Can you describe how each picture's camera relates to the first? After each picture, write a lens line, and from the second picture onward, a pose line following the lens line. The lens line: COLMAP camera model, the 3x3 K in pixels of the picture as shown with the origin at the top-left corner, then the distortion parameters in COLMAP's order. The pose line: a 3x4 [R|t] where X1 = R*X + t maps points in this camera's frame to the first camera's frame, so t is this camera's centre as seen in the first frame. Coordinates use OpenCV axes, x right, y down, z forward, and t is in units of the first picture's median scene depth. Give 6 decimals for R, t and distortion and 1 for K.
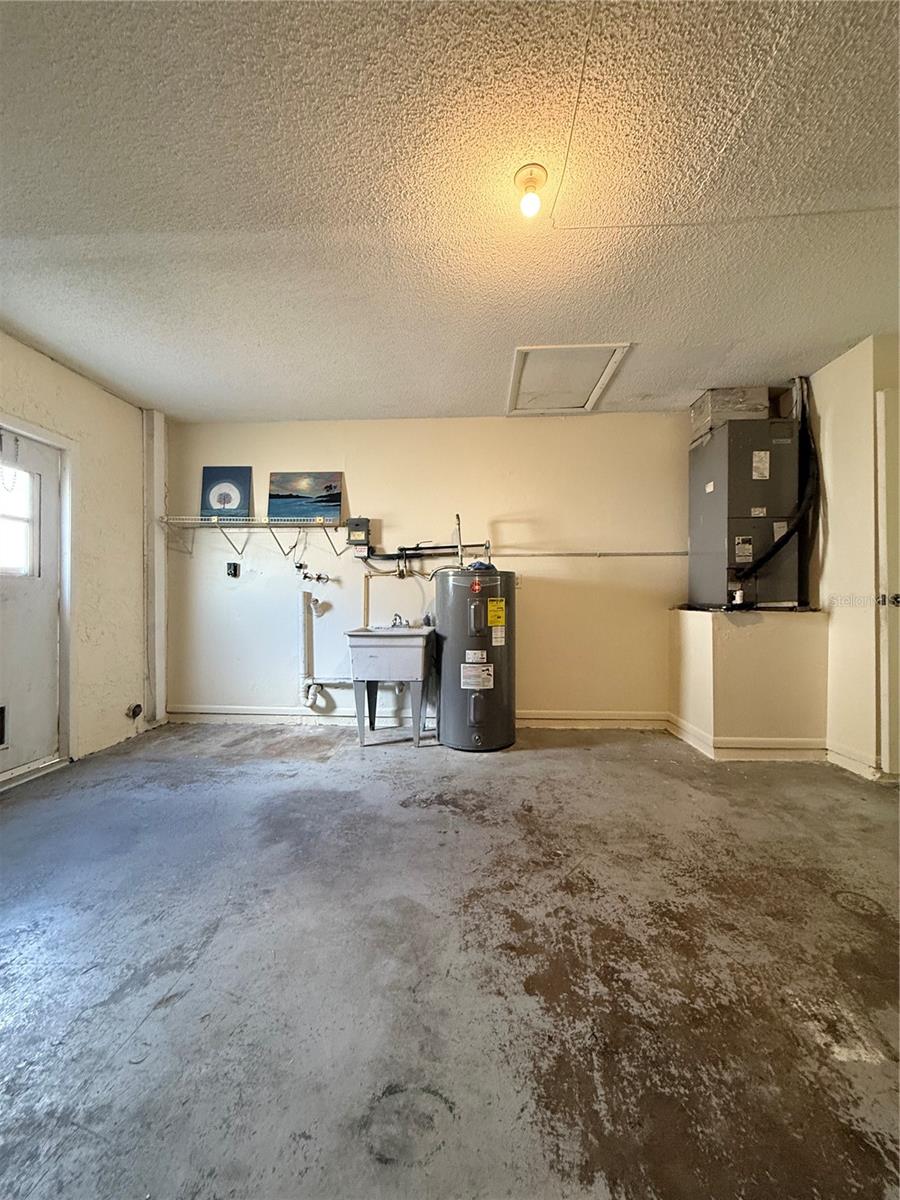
lens RADIAL K [[479.1, 0, 450.6], [0, 479.1, 596.7], [0, 0, 1]] dist [-0.001658, 0.000413]
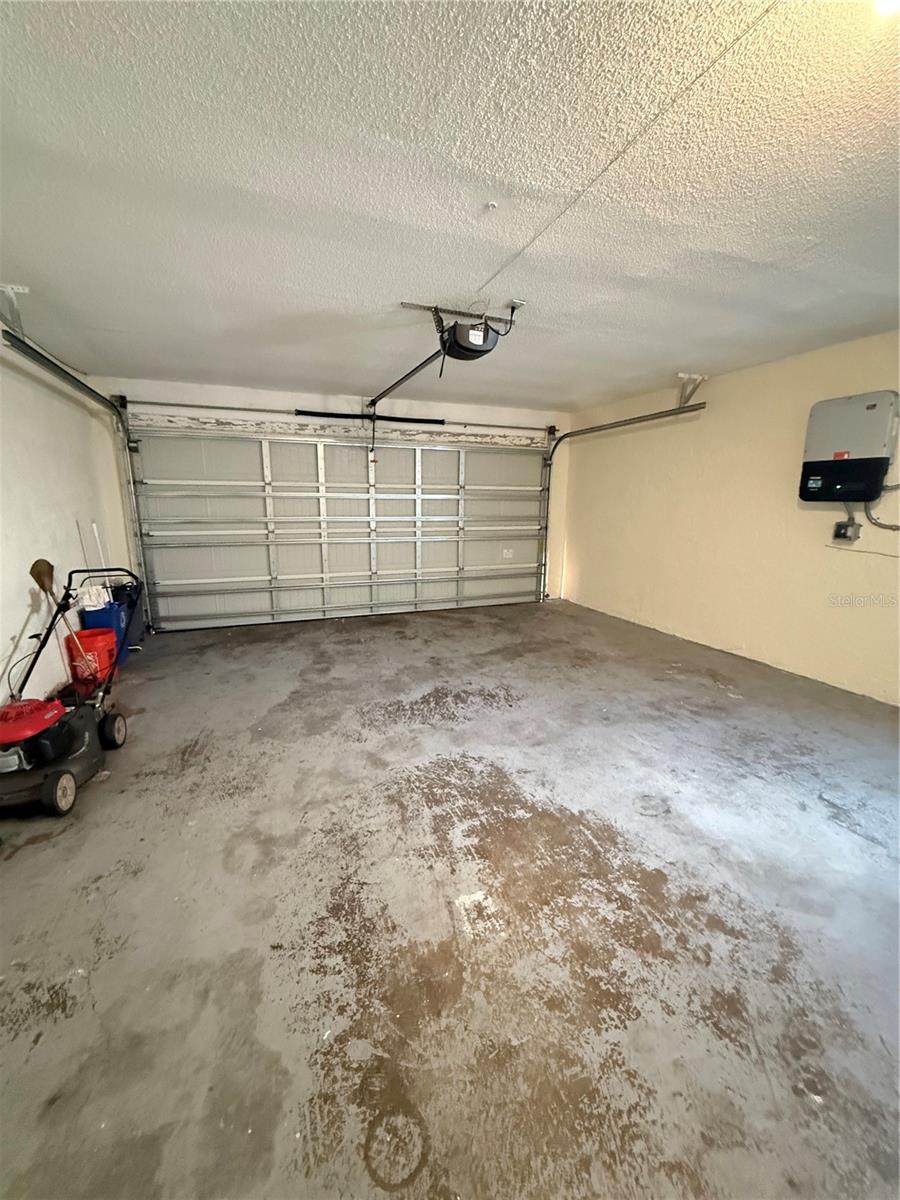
lens RADIAL K [[479.1, 0, 451.2], [0, 479.1, 599.8], [0, 0, 1]] dist [-0.001658, 0.000413]
pose [[-0.908303, 0.082649, -0.410067, 1.179405], [-0.003248, 0.978864, 0.204485, -0.254563], [0.418301, 0.187066, -0.888837, 1.752382]]
